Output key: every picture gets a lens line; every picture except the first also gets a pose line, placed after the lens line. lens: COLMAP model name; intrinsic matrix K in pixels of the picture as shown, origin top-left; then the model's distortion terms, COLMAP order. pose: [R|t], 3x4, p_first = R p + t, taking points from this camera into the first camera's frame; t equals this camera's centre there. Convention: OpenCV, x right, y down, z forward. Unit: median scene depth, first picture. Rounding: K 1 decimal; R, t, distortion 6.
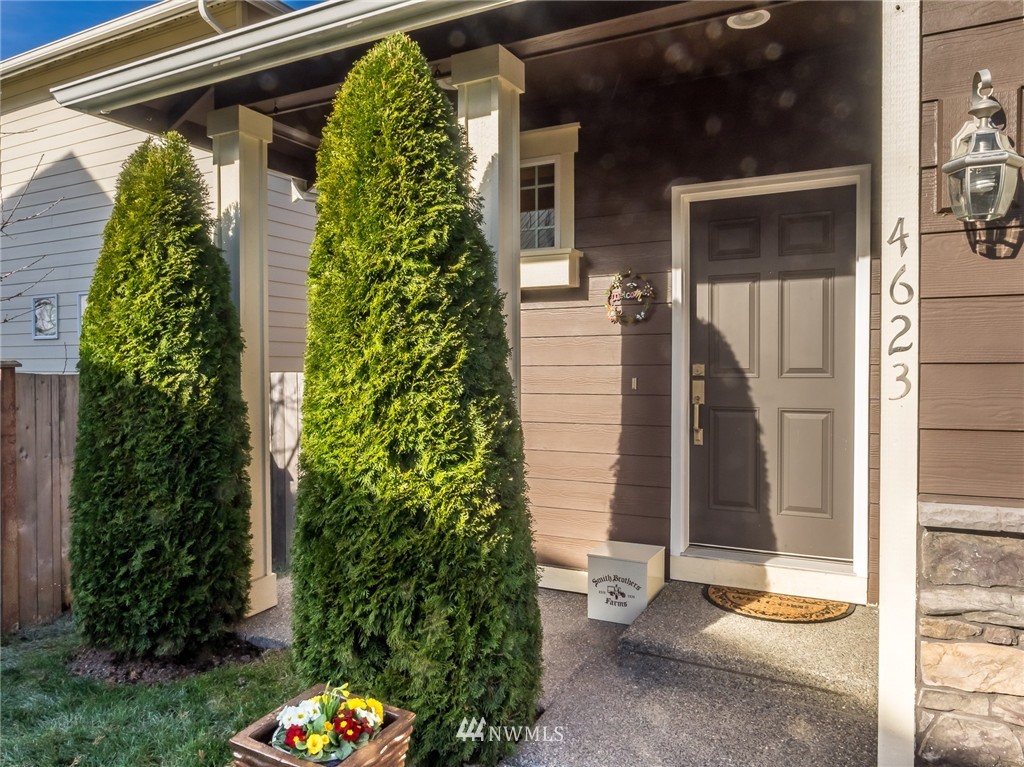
lens RADIAL K [[723.1, 0, 512.3], [0, 723.1, 375.6], [0, 0, 1]] dist [-0.002145, -0.000277]
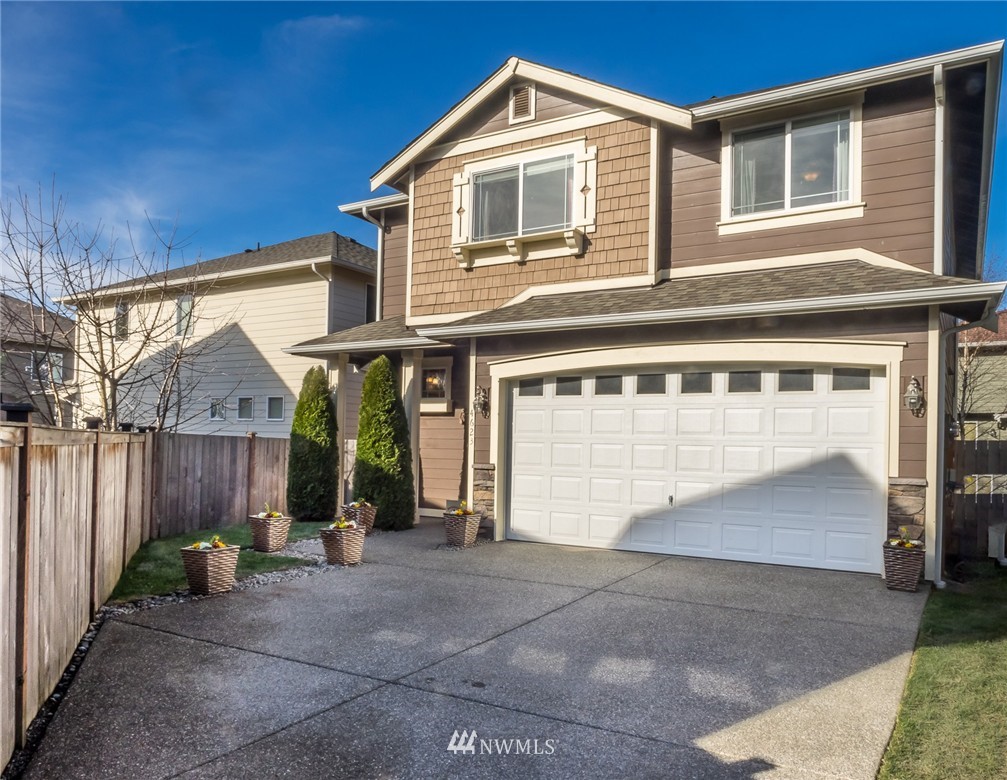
lens RADIAL K [[742.1, 0, 551.3], [0, 742.1, 437.4], [0, 0, 1]] dist [-0.004977, -0.000809]
pose [[0.999418, 0.027588, -0.020052, 0.748270], [-0.028226, 0.999082, -0.032236, 0.086009], [0.019145, 0.032783, 0.999279, -2.654127]]
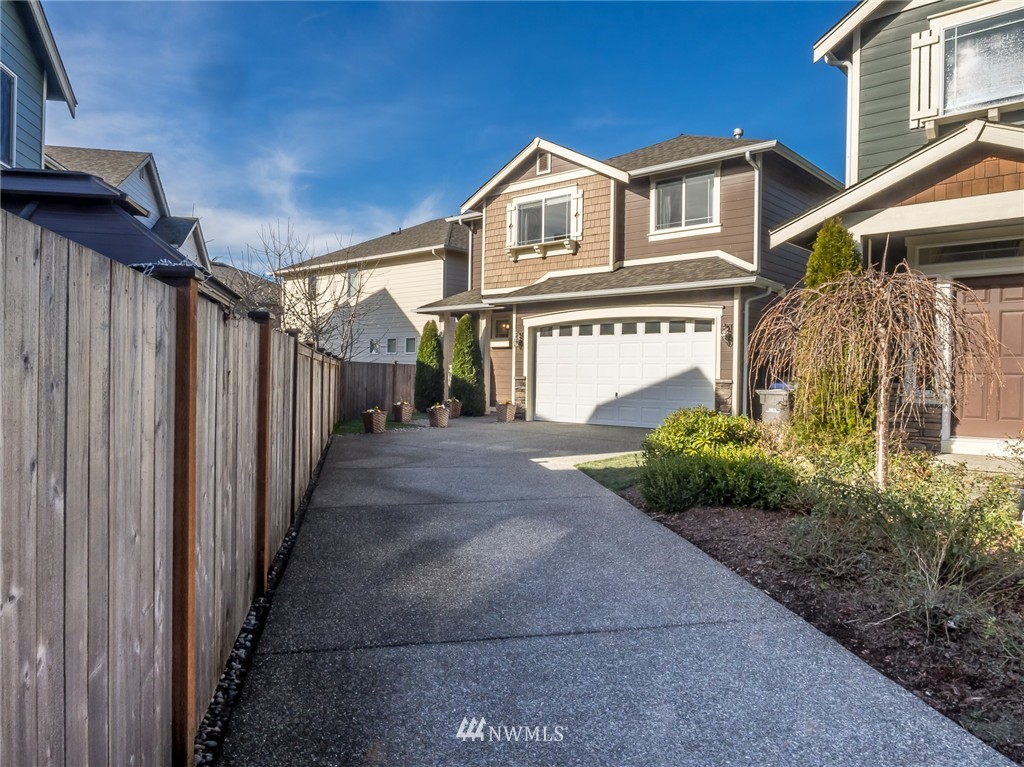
lens RADIAL K [[723.1, 0, 512.8], [0, 723.1, 384.1], [0, 0, 1]] dist [-0.002145, -0.000277]
pose [[0.968929, 0.030089, -0.245500, 1.656133], [-0.033926, 0.999359, -0.011413, 0.222361], [0.245000, 0.019388, 0.969329, -4.660474]]
